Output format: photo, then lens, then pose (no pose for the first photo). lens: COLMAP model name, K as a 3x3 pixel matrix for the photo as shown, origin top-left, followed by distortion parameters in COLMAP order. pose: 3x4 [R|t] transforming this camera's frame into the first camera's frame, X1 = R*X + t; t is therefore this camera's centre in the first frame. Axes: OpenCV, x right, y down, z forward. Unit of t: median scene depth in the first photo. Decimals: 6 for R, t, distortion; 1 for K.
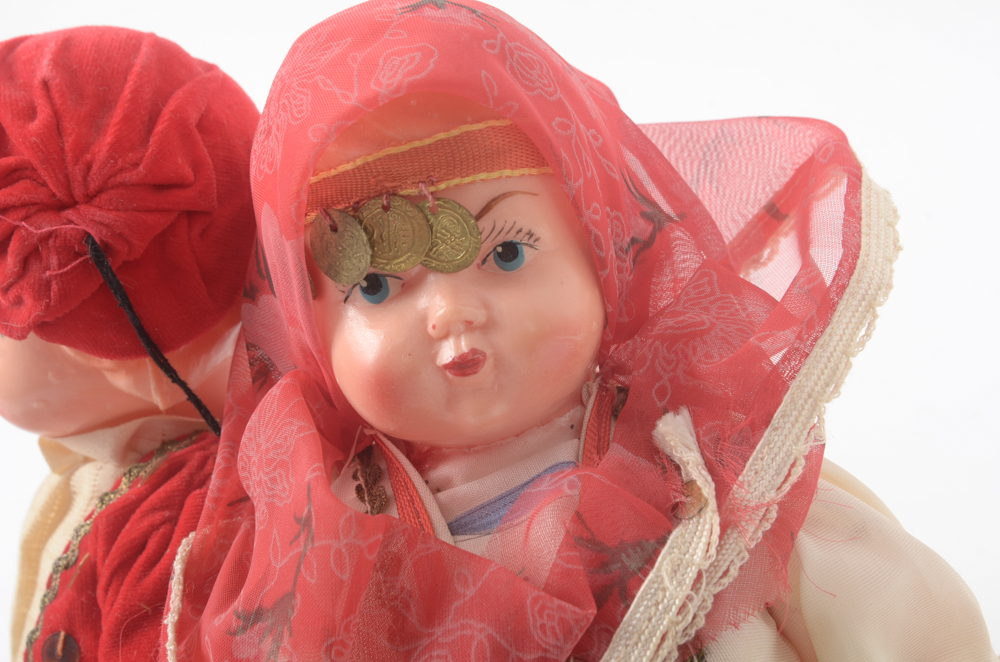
lens RADIAL K [[1448.5, 0, 498.2], [0, 1448.5, 336.1], [0, 0, 1]] dist [0.009963, 0.000000]
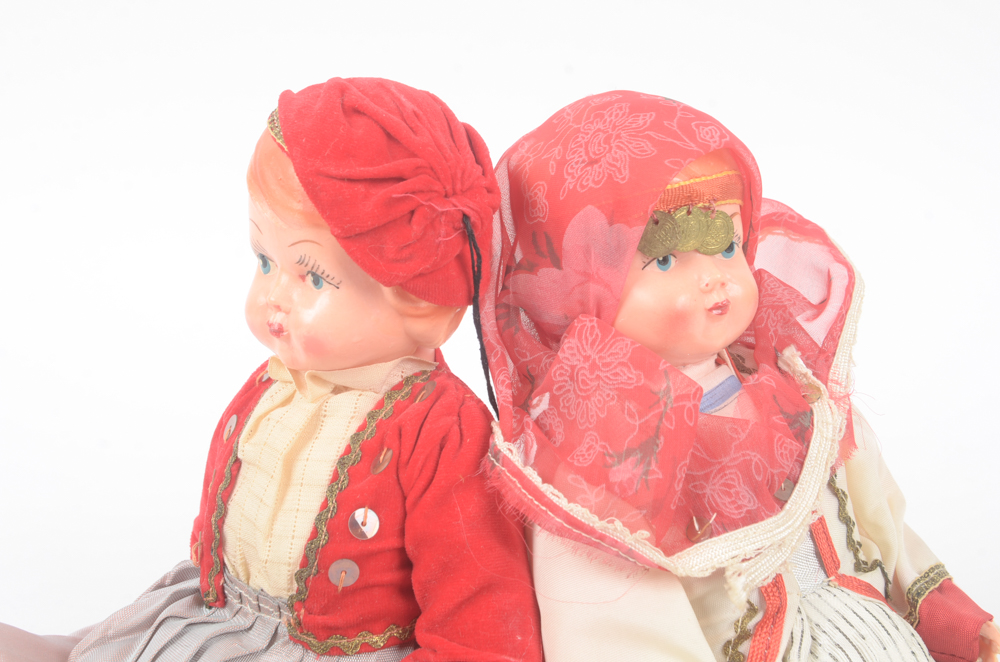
lens RADIAL K [[1448.5, 0, 504.5], [0, 1448.5, 336.4], [0, 0, 1]] dist [0.009963, 0.000000]
pose [[0.820431, 0.061500, 0.568429, -1.197684], [0.006312, 0.993163, -0.116563, 0.249555], [-0.571711, 0.099219, 0.814433, -0.244874]]
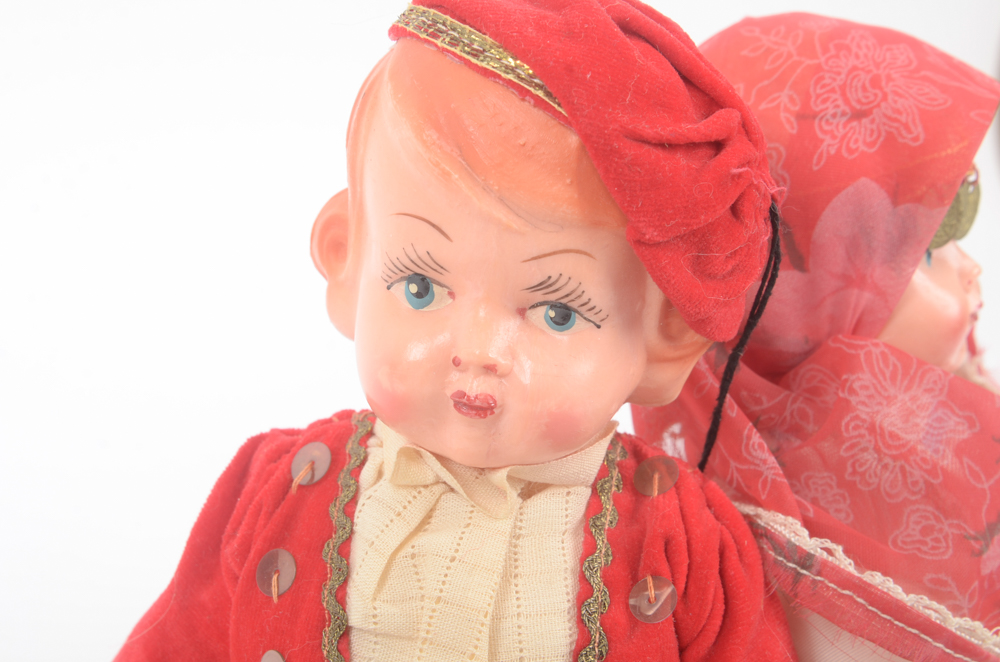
lens RADIAL K [[1448.5, 0, 502.6], [0, 1448.5, 335.4], [0, 0, 1]] dist [0.009963, 0.000000]
pose [[0.375085, -0.012708, 0.926903, -1.354941], [0.129387, 0.990836, -0.038774, 0.035357], [-0.917916, 0.134472, 0.373292, 0.903319]]
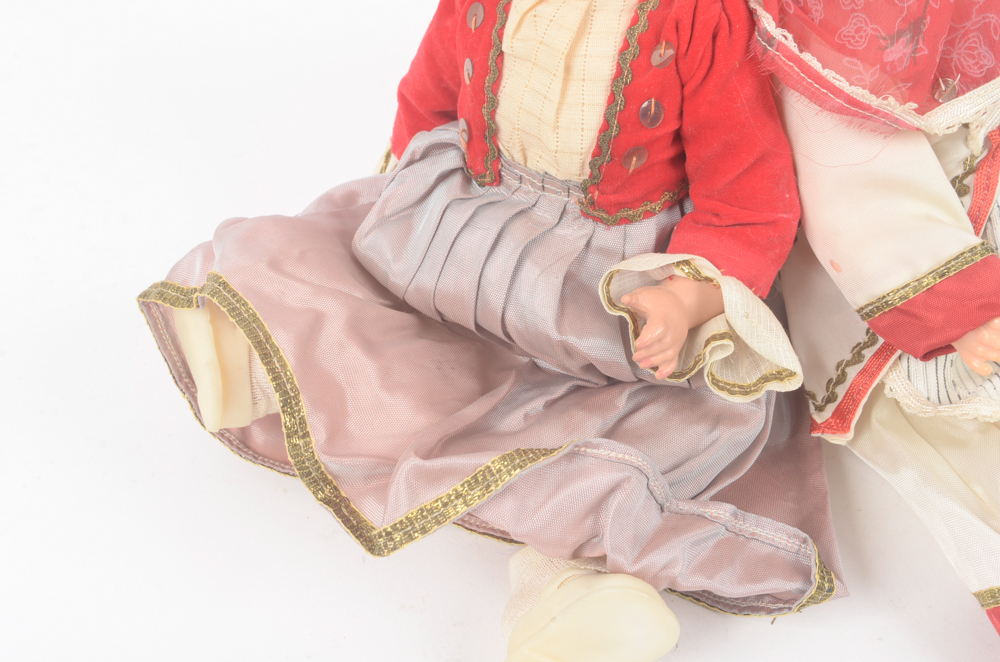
lens RADIAL K [[1448.5, 0, 503.3], [0, 1448.5, 341.9], [0, 0, 1]] dist [0.009963, 0.000000]
pose [[0.716762, -0.297735, 0.630561, -1.753080], [0.085436, 0.934948, 0.344344, -0.110869], [-0.692065, -0.192940, 0.695572, 0.018718]]
